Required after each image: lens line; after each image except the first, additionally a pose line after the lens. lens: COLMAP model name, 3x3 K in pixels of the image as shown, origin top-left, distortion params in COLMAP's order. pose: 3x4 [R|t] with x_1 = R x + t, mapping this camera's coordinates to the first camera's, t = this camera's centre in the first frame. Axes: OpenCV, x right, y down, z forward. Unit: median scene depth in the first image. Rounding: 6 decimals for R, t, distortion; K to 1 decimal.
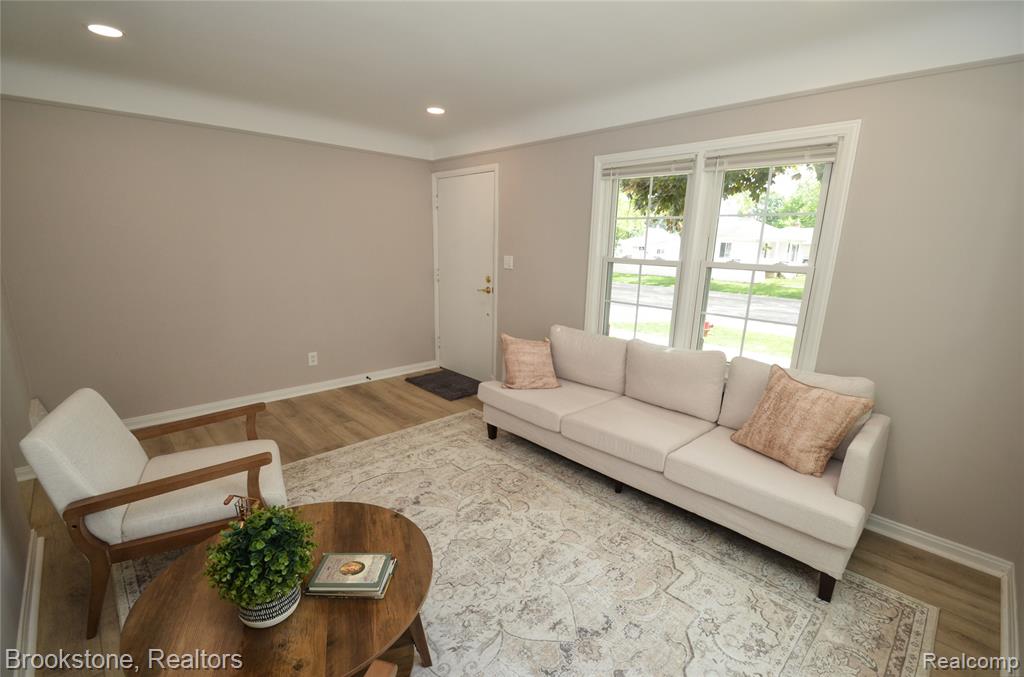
lens RADIAL K [[447.7, 0, 522.0], [0, 447.7, 347.0], [0, 0, 1]] dist [-0.001315, -0.000988]
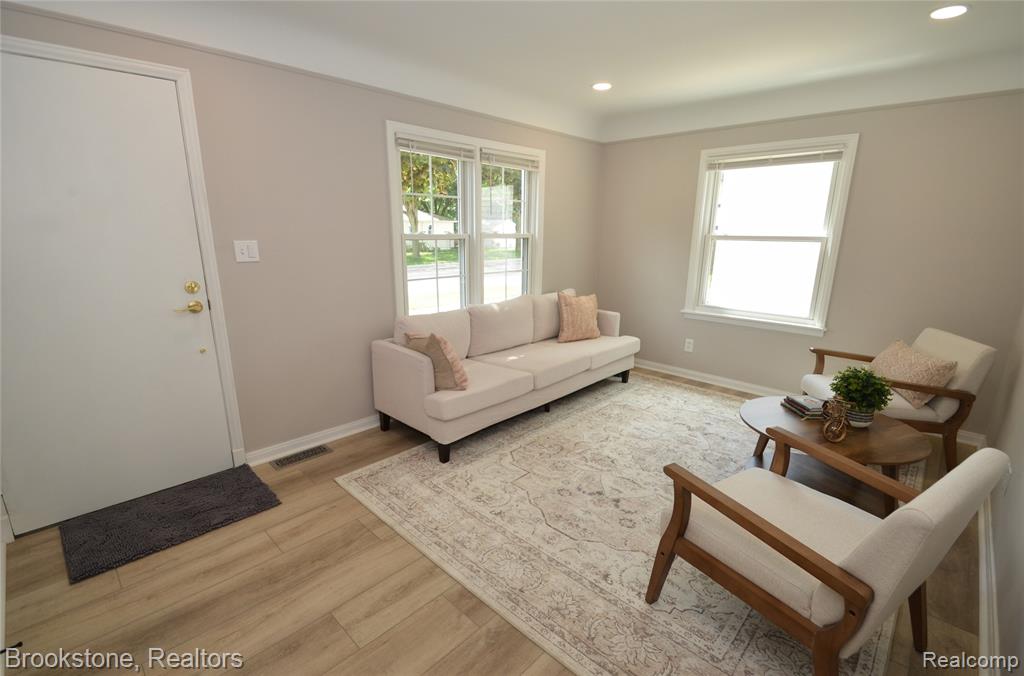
lens RADIAL K [[454.9, 0, 513.6], [0, 454.9, 346.7], [0, 0, 1]] dist [0.001316, -0.000302]
pose [[-0.017997, -0.276226, 0.960924, -0.928863], [0.217766, 0.936925, 0.273405, -0.221776], [-0.975835, 0.214177, 0.043291, 0.910001]]
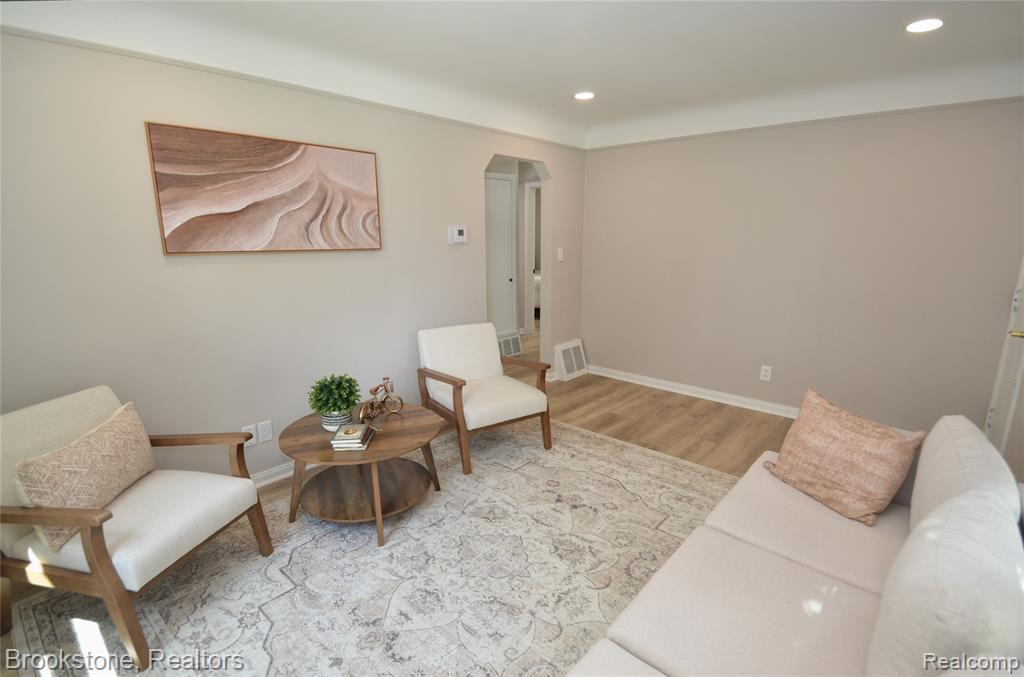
lens RADIAL K [[496.6, 0, 518.6], [0, 496.6, 347.4], [0, 0, 1]] dist [-0.015969, -0.000609]
pose [[0.070845, 0.200867, -0.977053, 0.618884], [-0.227385, 0.956977, 0.180252, -0.123454], [0.971224, 0.209398, 0.113471, 0.585759]]
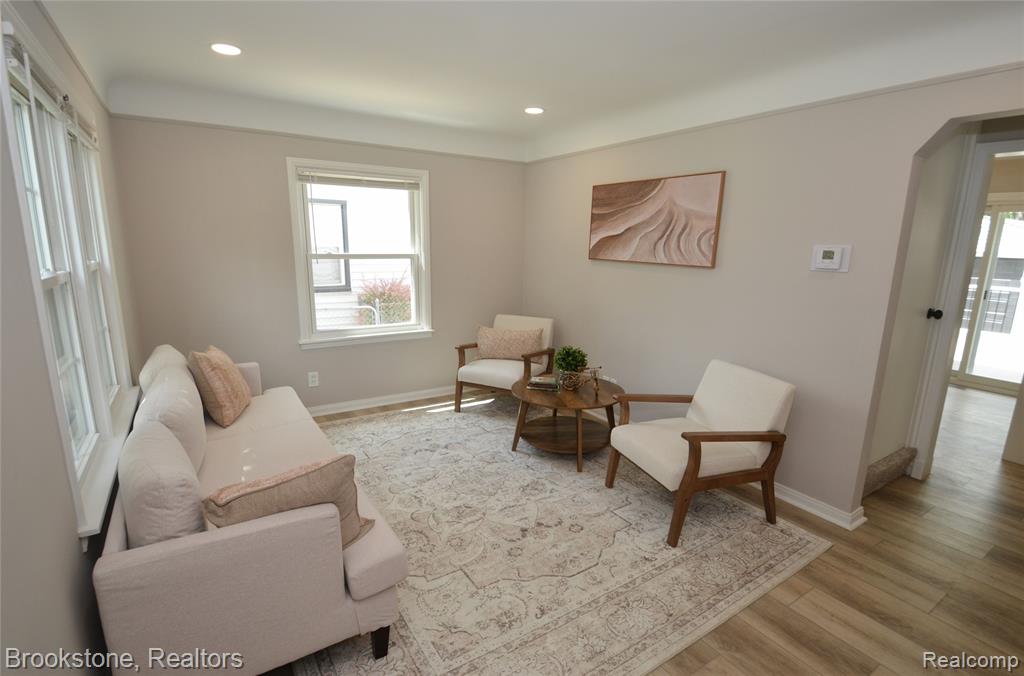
lens RADIAL K [[495.6, 0, 506.4], [0, 495.6, 340.3], [0, 0, 1]] dist [-0.004091, -0.000824]
pose [[-0.974811, -0.084893, 0.206245, -0.321833], [0.008708, 0.909537, 0.415532, -0.375002], [-0.222863, 0.406861, -0.885887, 1.495815]]
